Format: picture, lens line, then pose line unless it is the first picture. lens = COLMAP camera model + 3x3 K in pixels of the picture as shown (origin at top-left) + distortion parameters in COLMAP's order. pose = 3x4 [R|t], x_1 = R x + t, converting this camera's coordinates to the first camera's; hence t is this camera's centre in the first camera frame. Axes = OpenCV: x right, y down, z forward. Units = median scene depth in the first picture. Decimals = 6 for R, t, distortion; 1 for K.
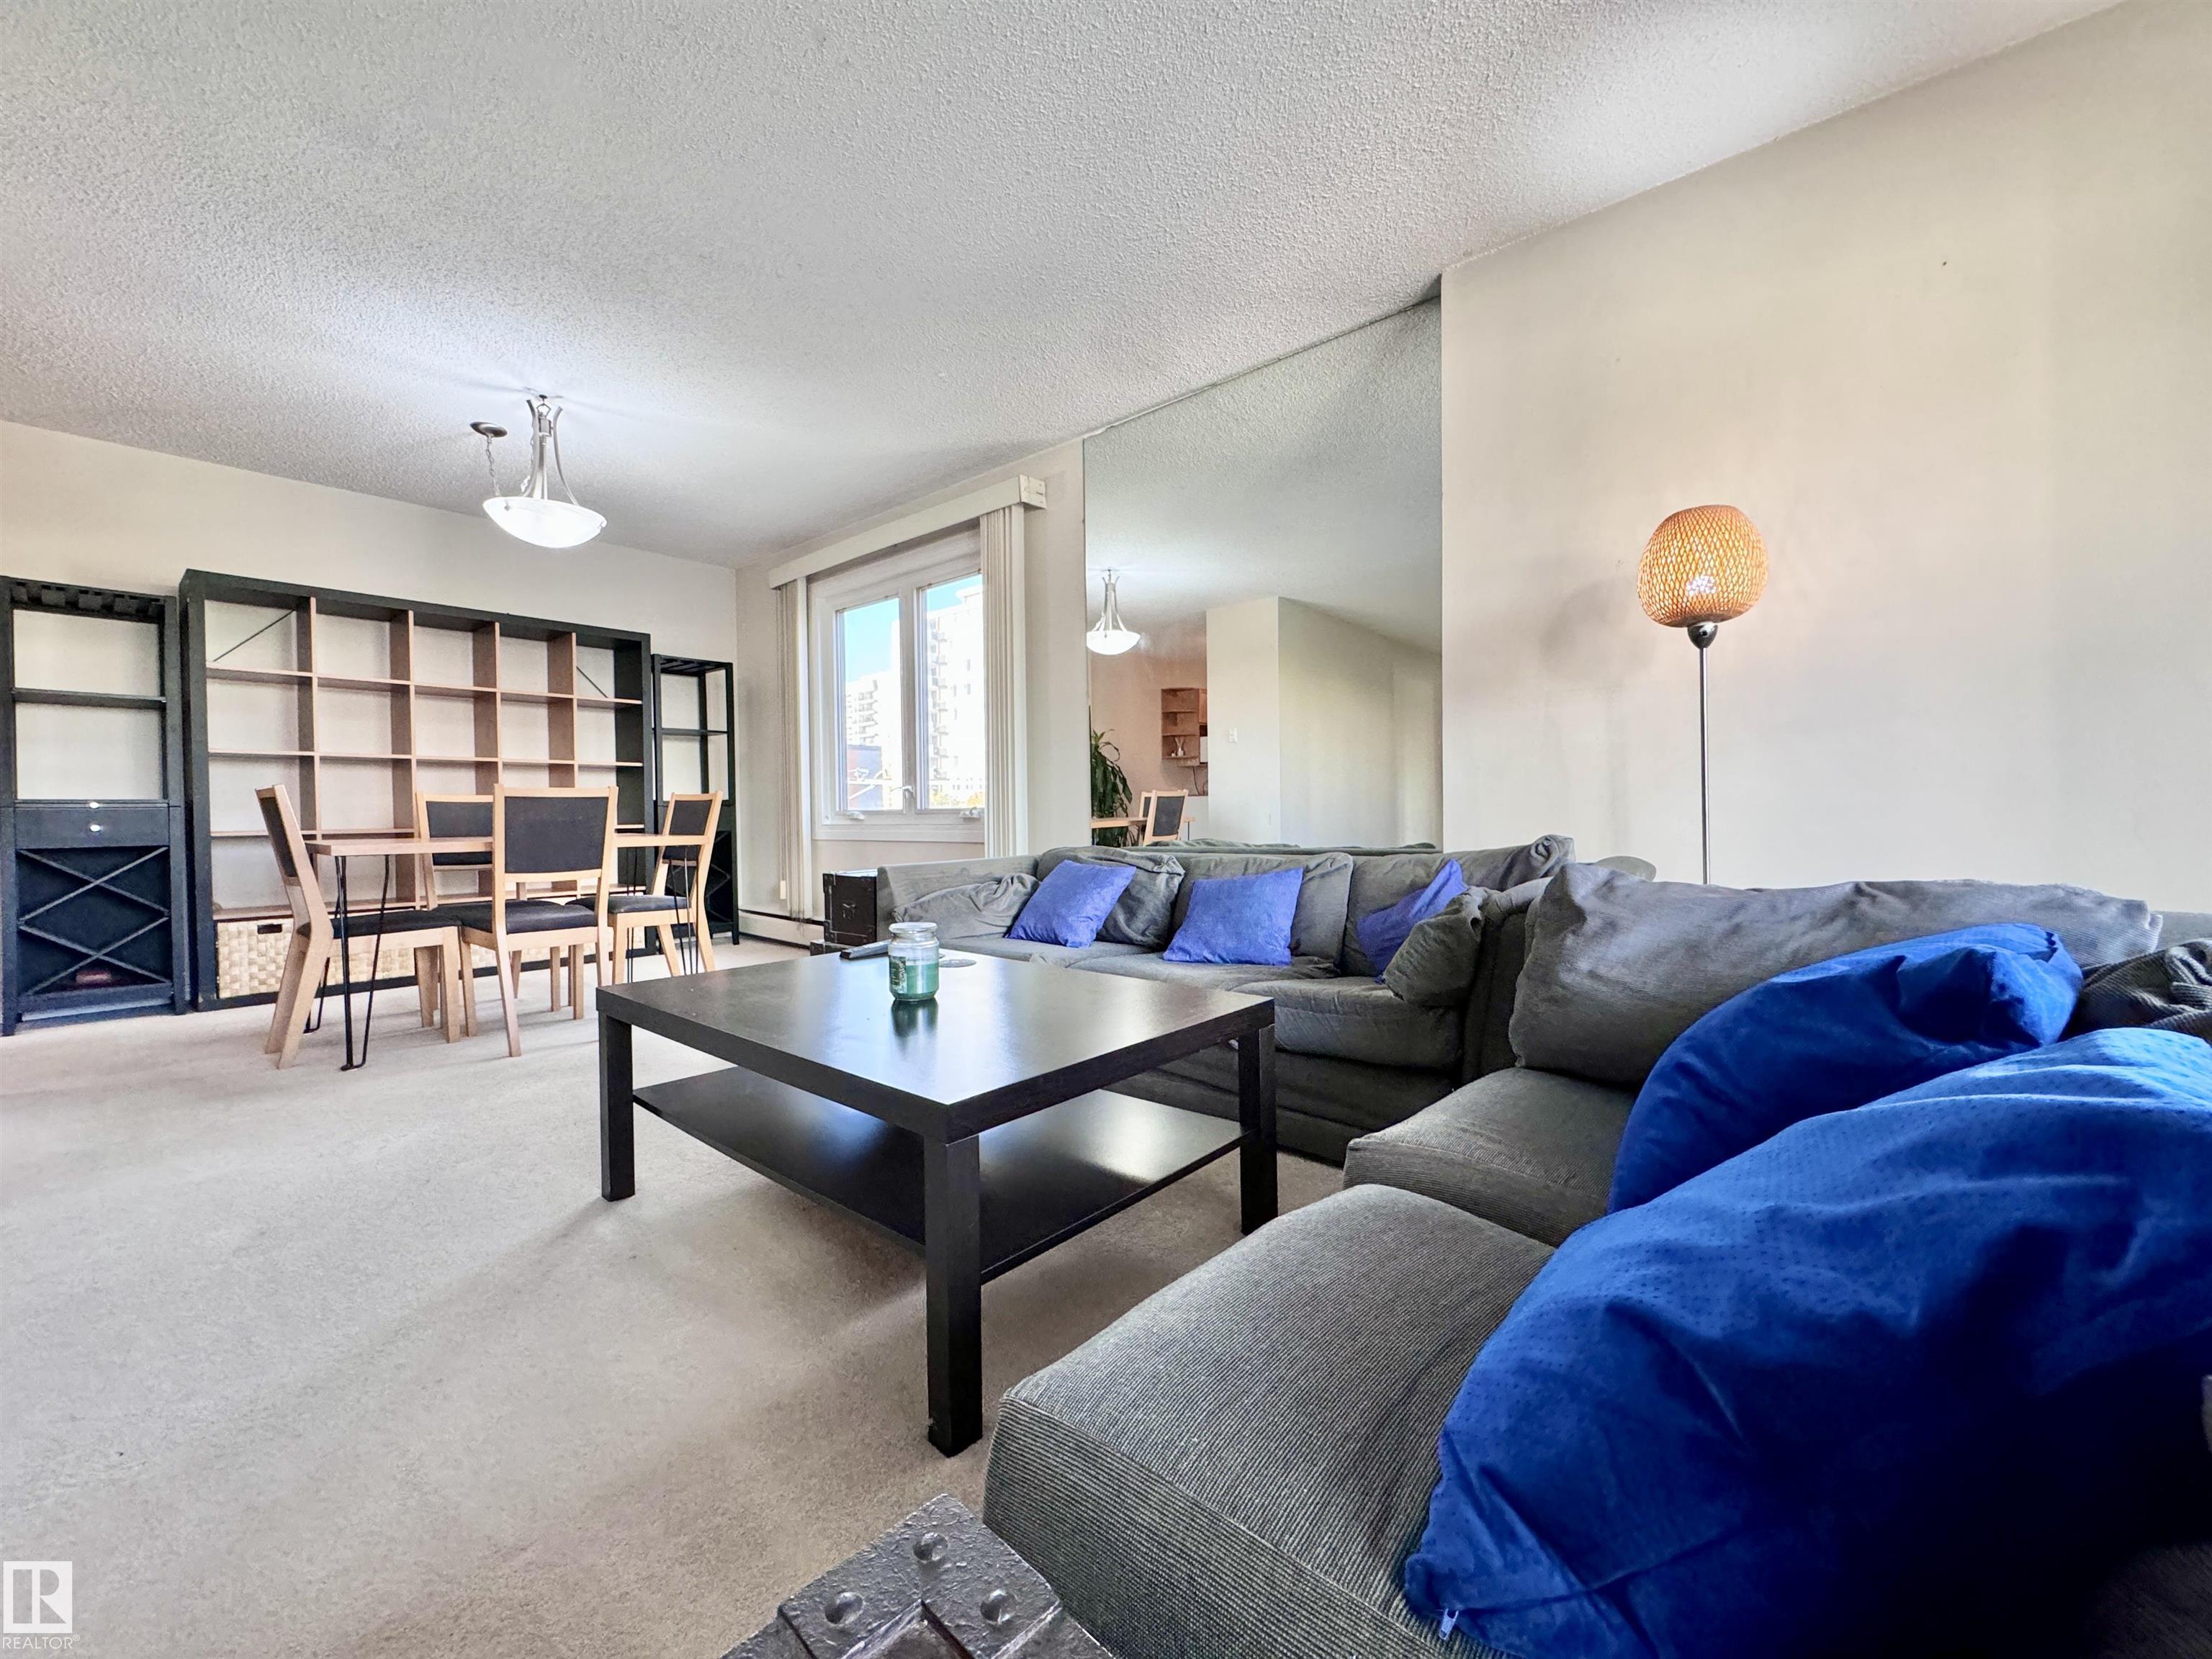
lens RADIAL K [[885.5, 0, 1102.0], [0, 885.5, 823.1], [0, 0, 1]] dist [0.000684, -0.001503]
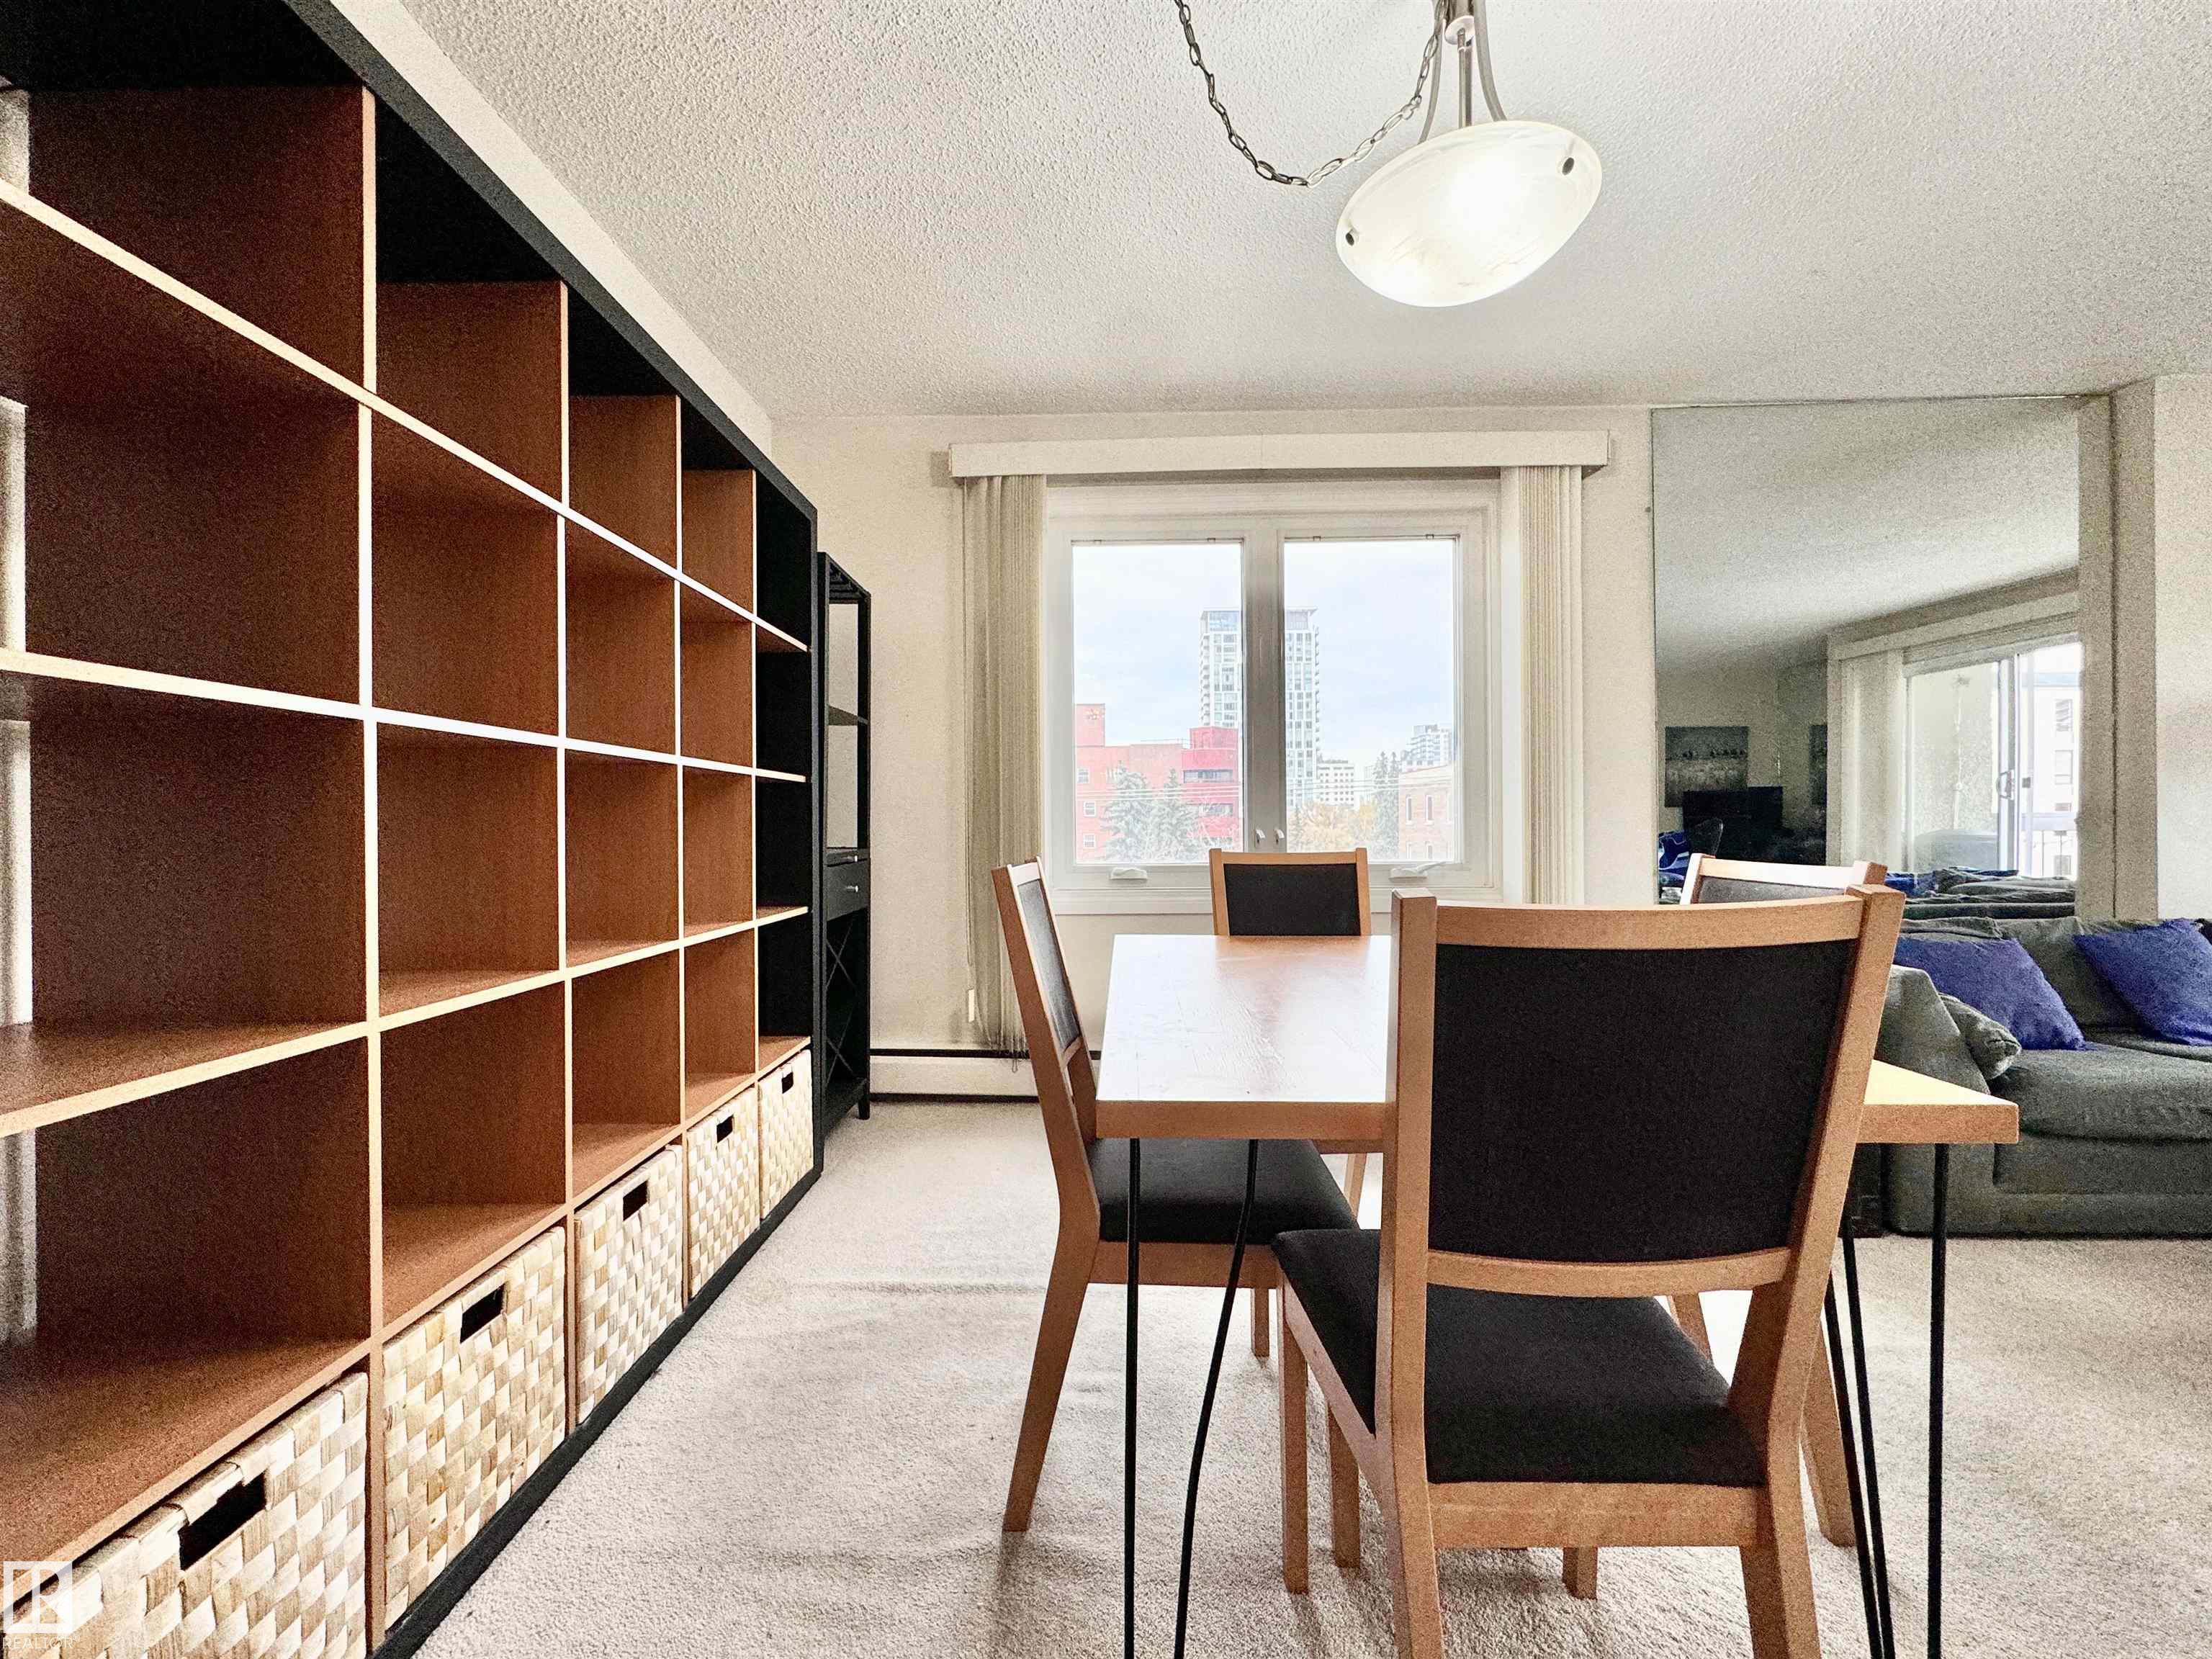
lens RADIAL K [[885.5, 0, 1095.5], [0, 885.5, 823.2], [0, 0, 1]] dist [0.000684, -0.001503]
pose [[0.769131, 0.009802, 0.639017, -0.910067], [0.007683, 0.999668, -0.024582, -0.038441], [-0.639046, 0.023817, 0.768800, 0.697395]]
